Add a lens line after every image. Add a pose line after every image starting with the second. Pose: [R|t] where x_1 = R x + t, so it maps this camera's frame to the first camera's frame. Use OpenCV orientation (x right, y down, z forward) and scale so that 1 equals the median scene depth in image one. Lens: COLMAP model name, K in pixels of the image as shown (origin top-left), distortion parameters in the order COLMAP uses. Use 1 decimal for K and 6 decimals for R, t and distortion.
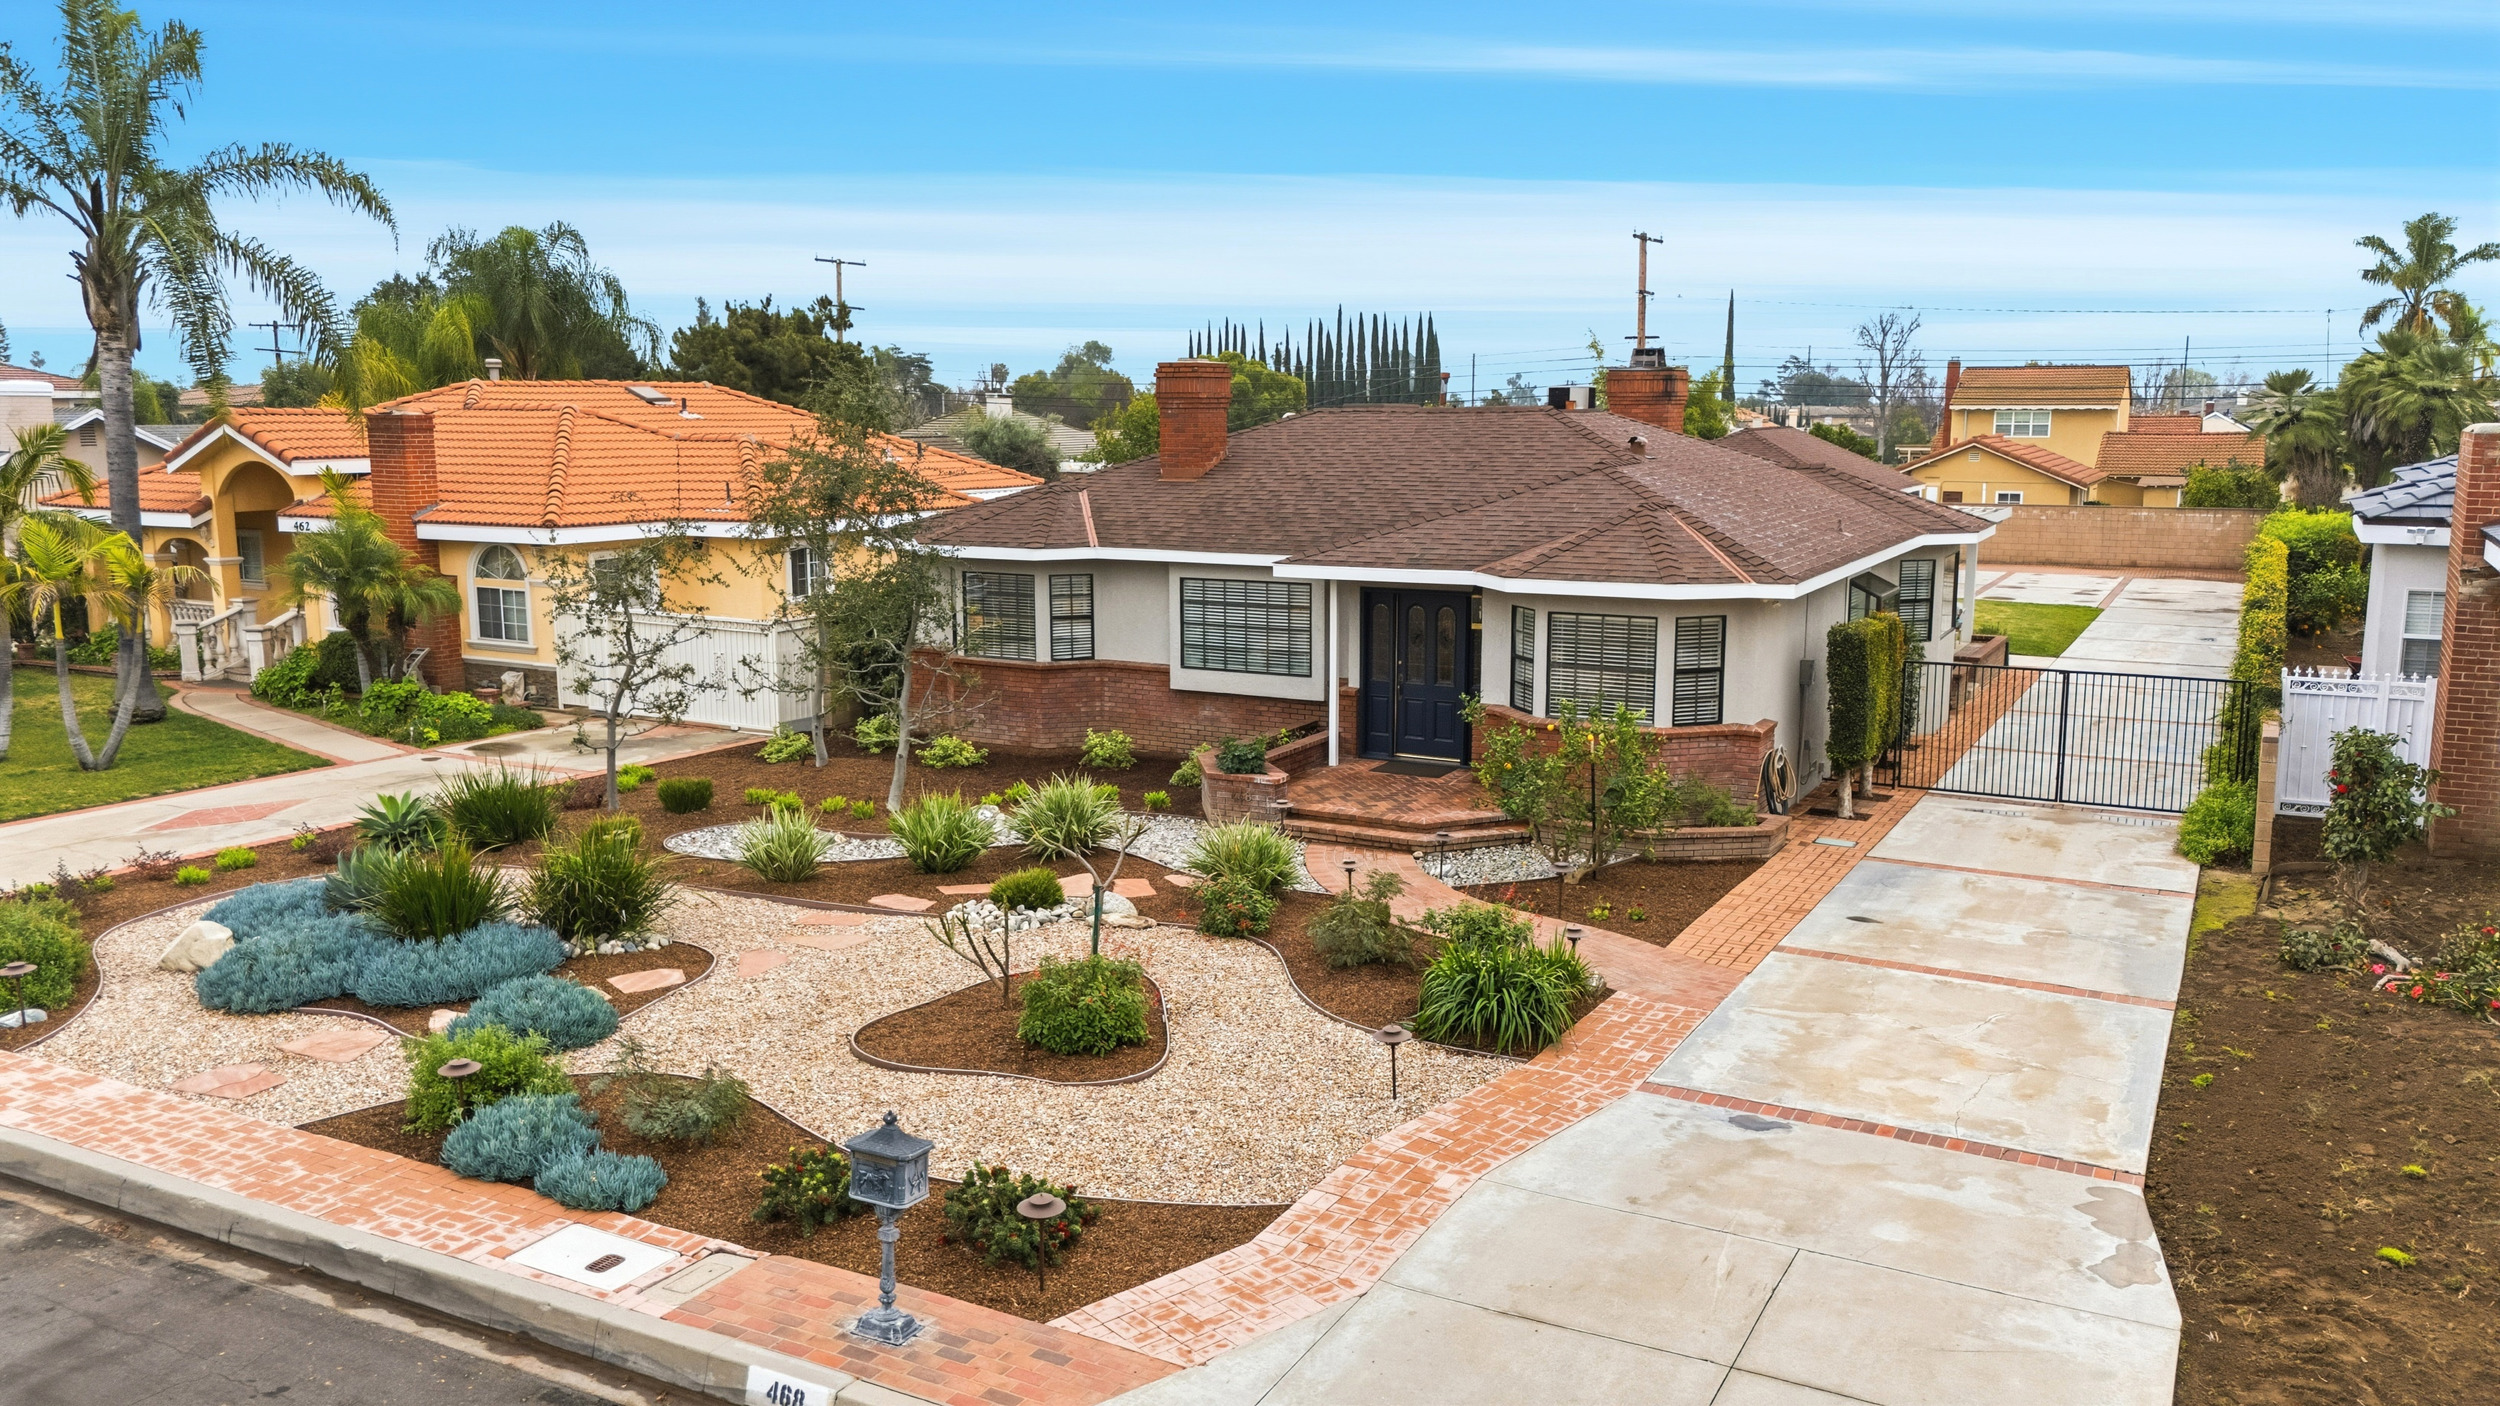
lens RADIAL K [[1855.1, 0, 1250.0], [0, 1855.1, 703.0], [0, 0, 1]] dist [0.074766, -0.078123]
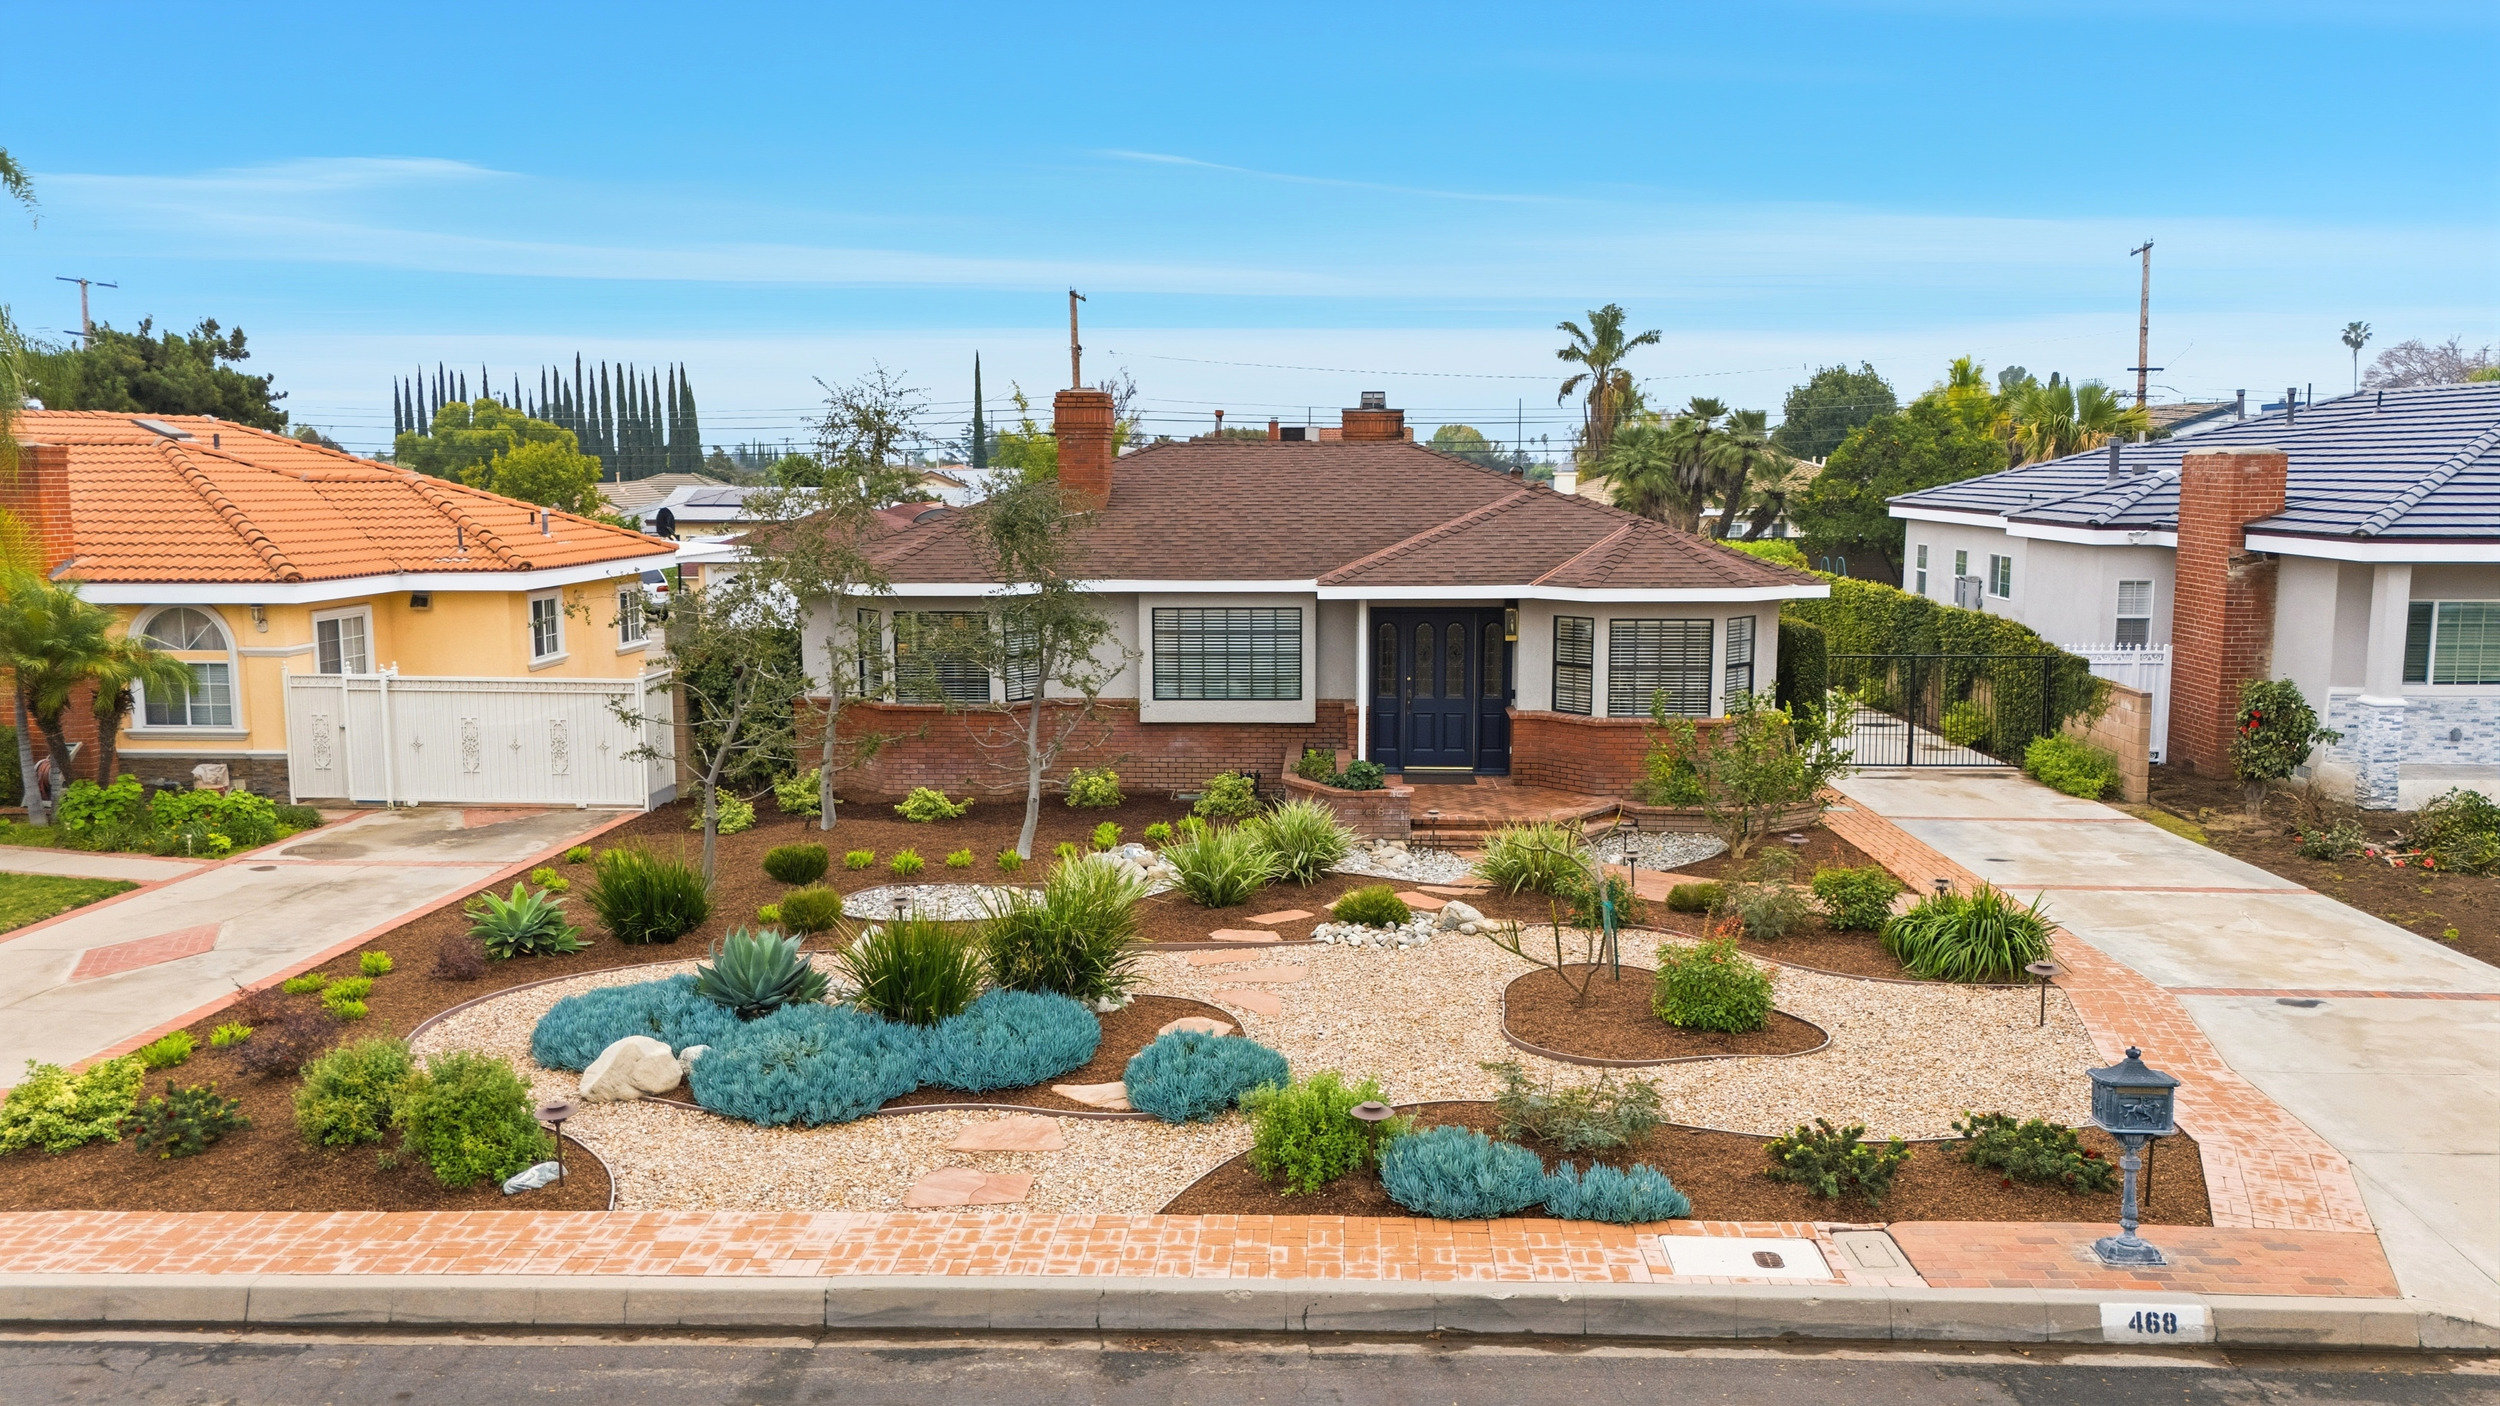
lens RADIAL K [[1855.1, 0, 1250.0], [0, 1855.1, 703.0], [0, 0, 1]] dist [0.074766, -0.078123]
pose [[0.899278, -0.056312, 0.433737, -0.527929], [0.070513, 0.997371, -0.016708, 0.003398], [-0.431656, 0.045609, 0.900884, 0.118793]]
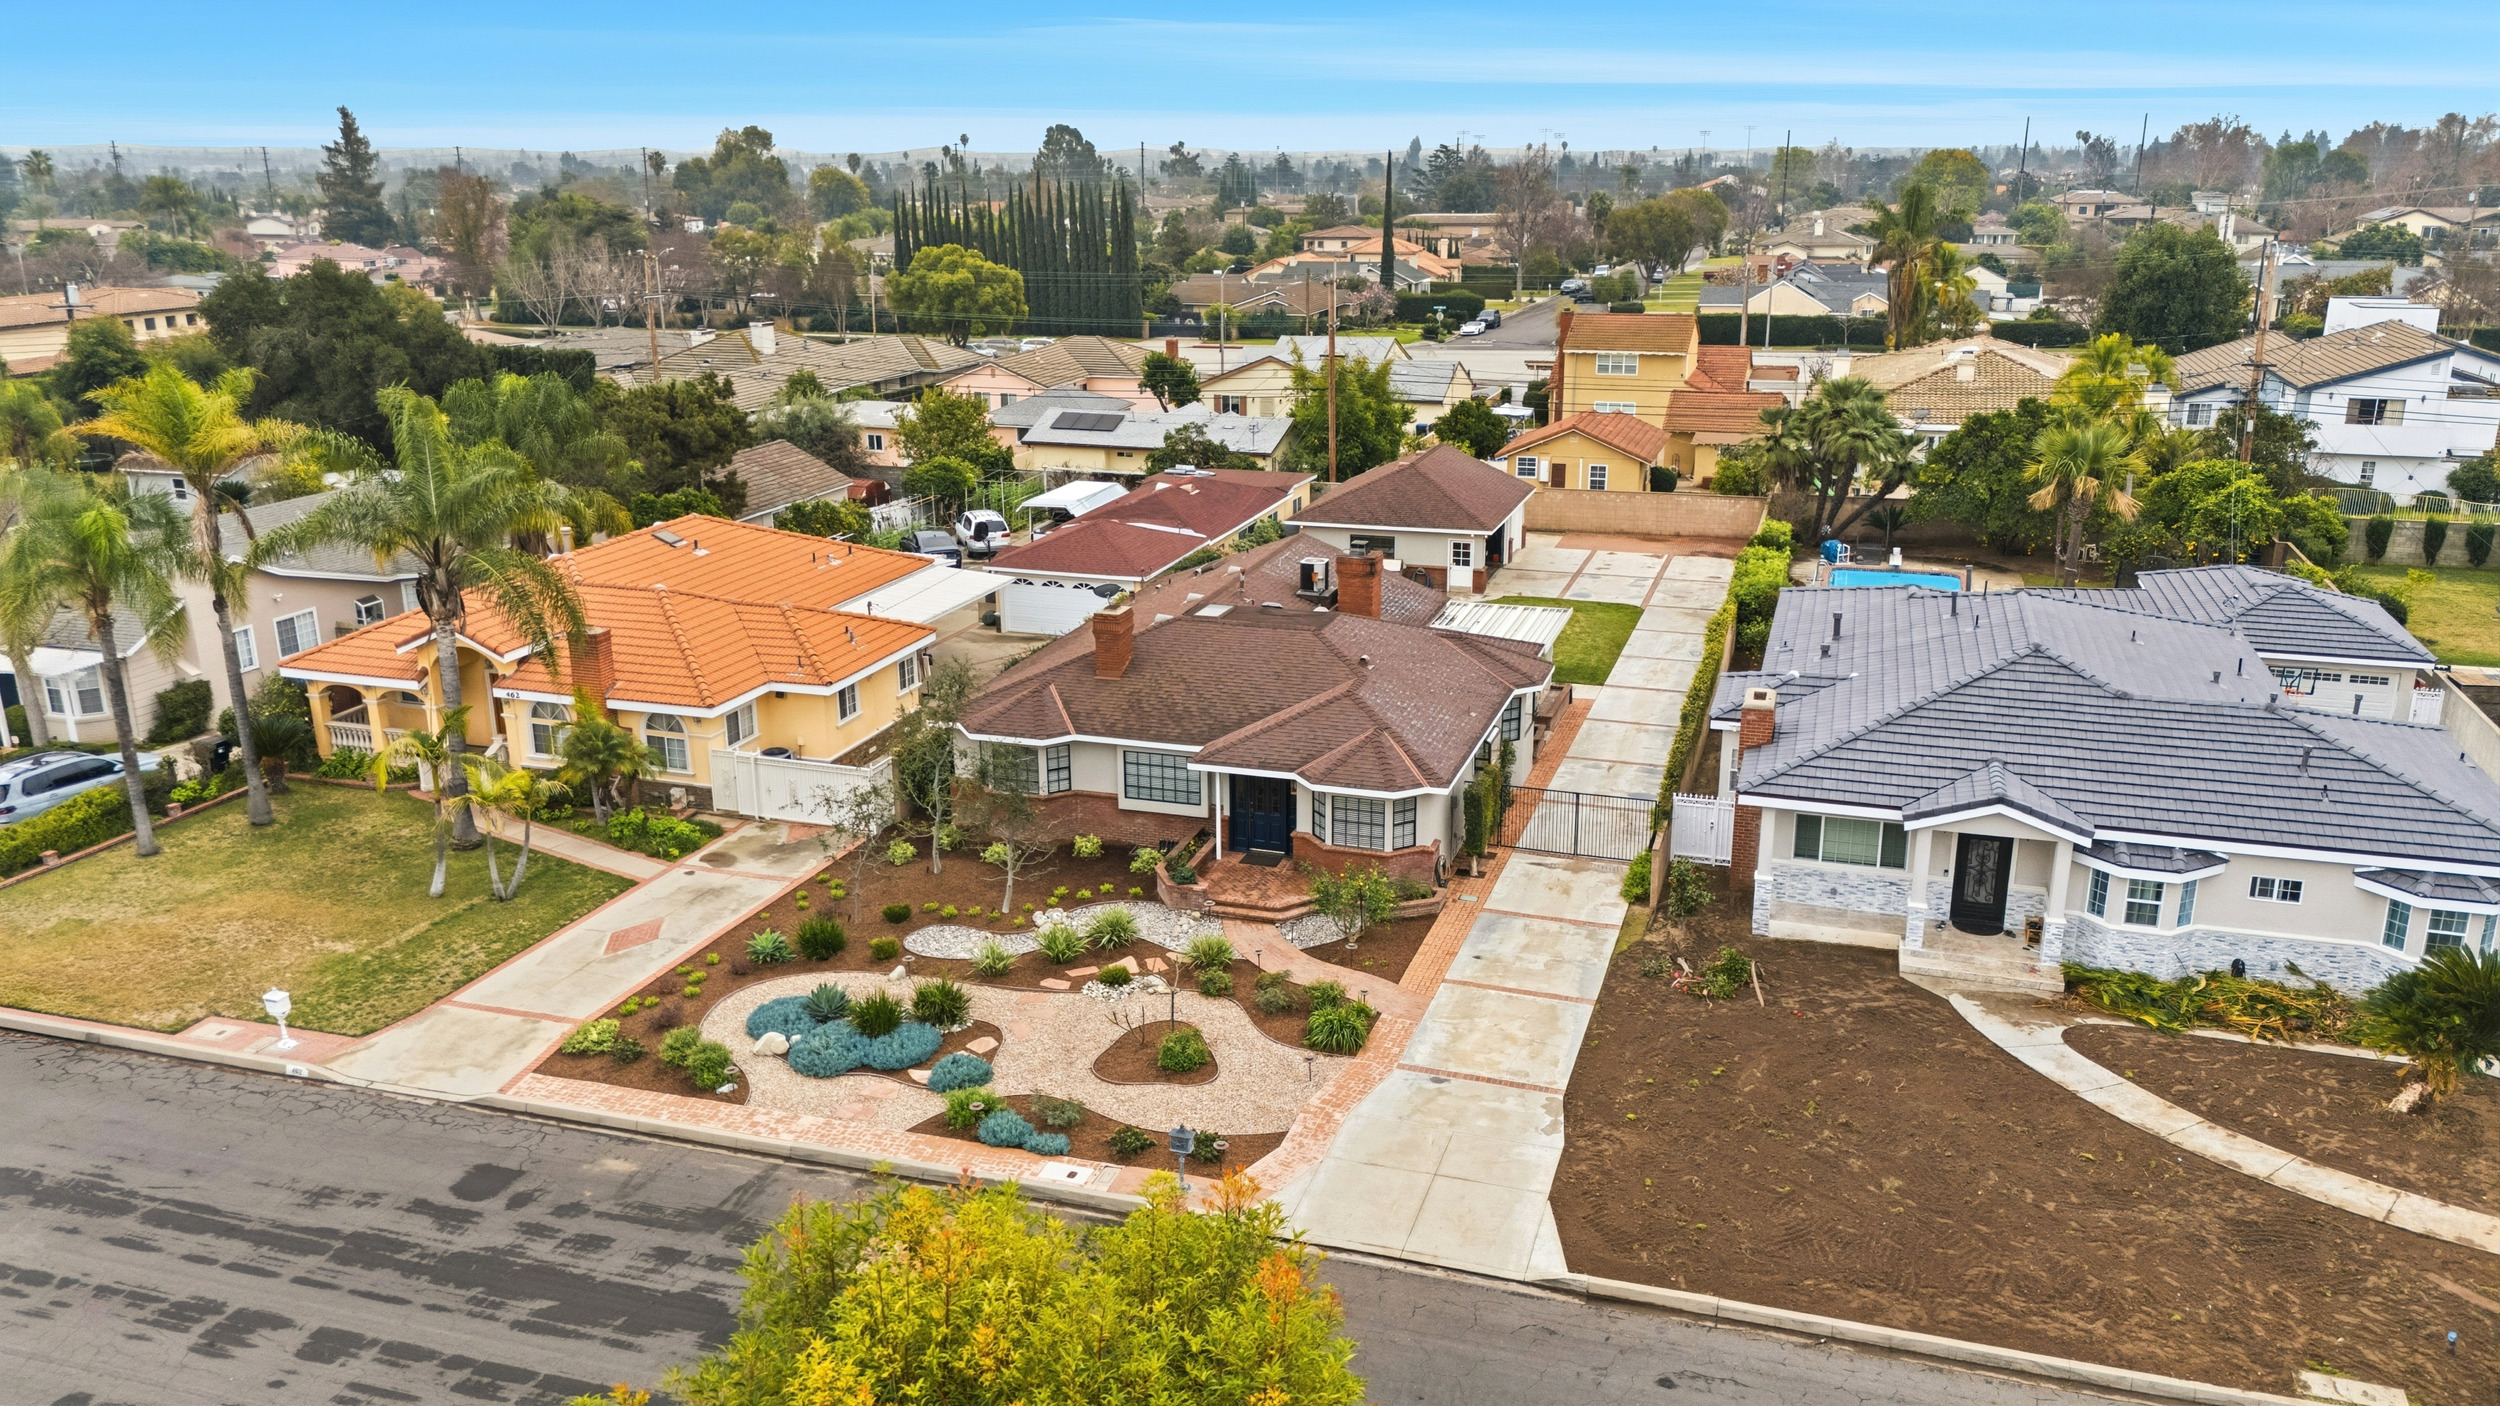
lens RADIAL K [[1865.6, 0, 1250.0], [0, 1865.6, 703.0], [0, 0, 1]] dist [0.182216, -0.548390]
pose [[0.983554, -0.058226, 0.170969, -0.284652], [0.034534, 0.989773, 0.138411, -0.457360], [-0.177280, -0.130231, 0.975506, -1.012939]]
